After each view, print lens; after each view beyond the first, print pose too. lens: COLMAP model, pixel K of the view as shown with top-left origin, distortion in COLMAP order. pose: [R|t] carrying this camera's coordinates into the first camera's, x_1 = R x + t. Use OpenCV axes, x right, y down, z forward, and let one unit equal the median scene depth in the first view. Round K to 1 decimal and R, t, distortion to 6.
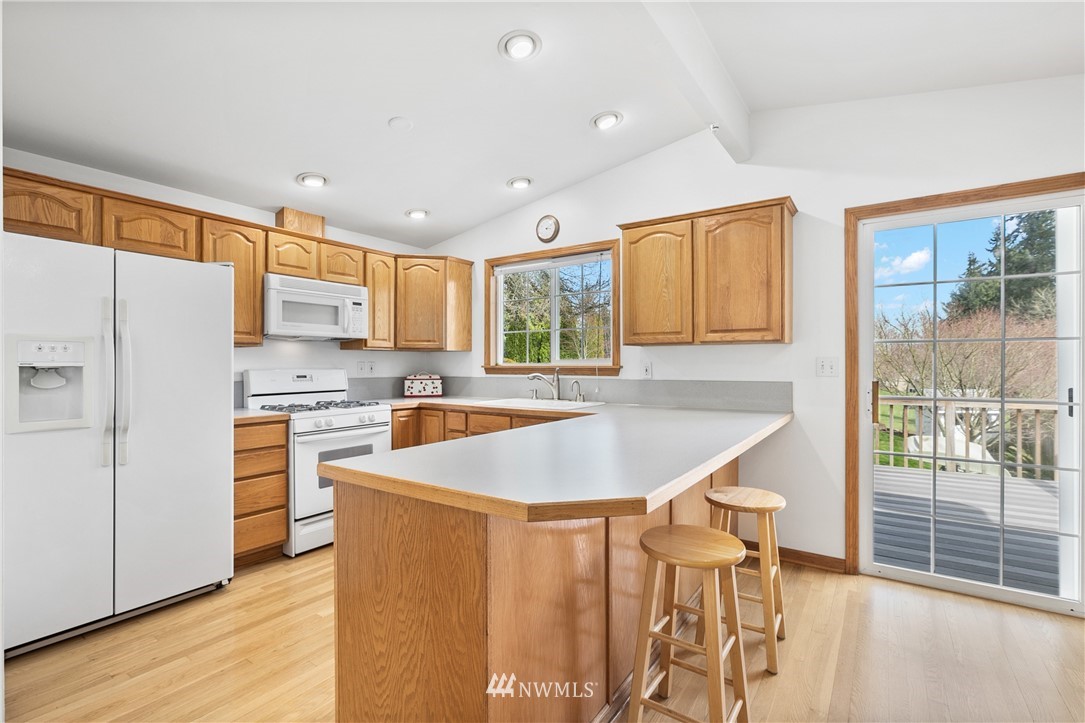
lens RADIAL K [[494.6, 0, 542.5], [0, 494.6, 361.5], [0, 0, 1]] dist [-0.045298, 0.036105]
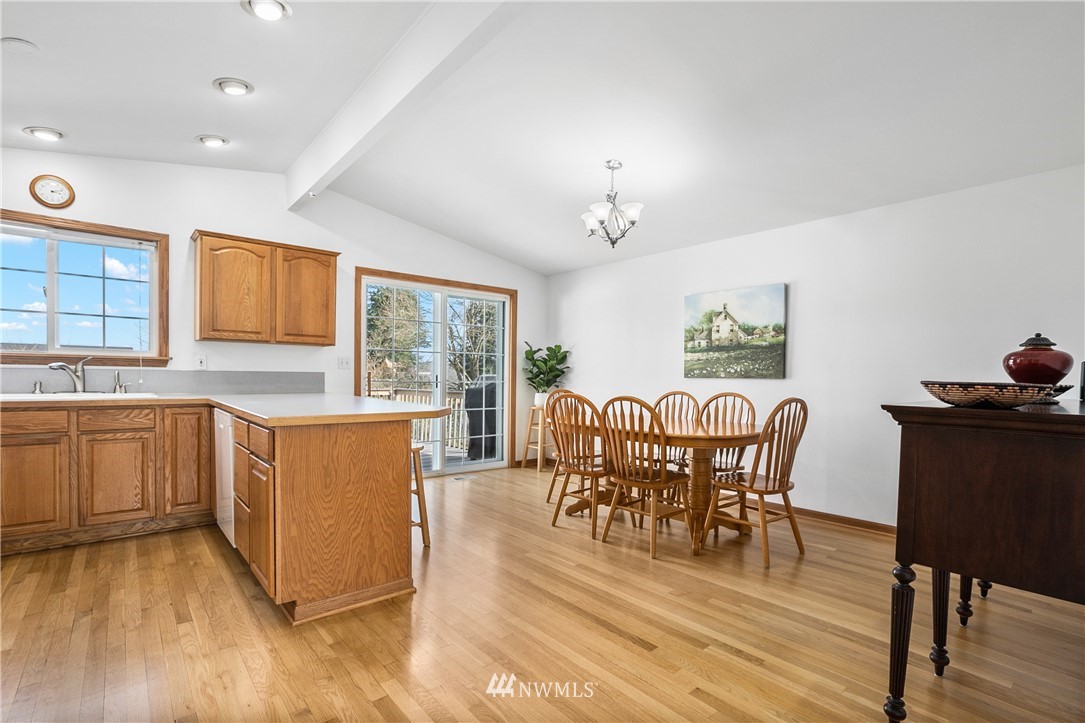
lens RADIAL K [[507.6, 0, 547.6], [0, 507.6, 378.4], [0, 0, 1]] dist [-0.004194, -0.000550]
pose [[0.256309, -0.001059, 0.966594, -0.739213], [-0.021045, 0.999756, 0.006676, 0.032234], [-0.966366, -0.022053, 0.256225, -0.053703]]
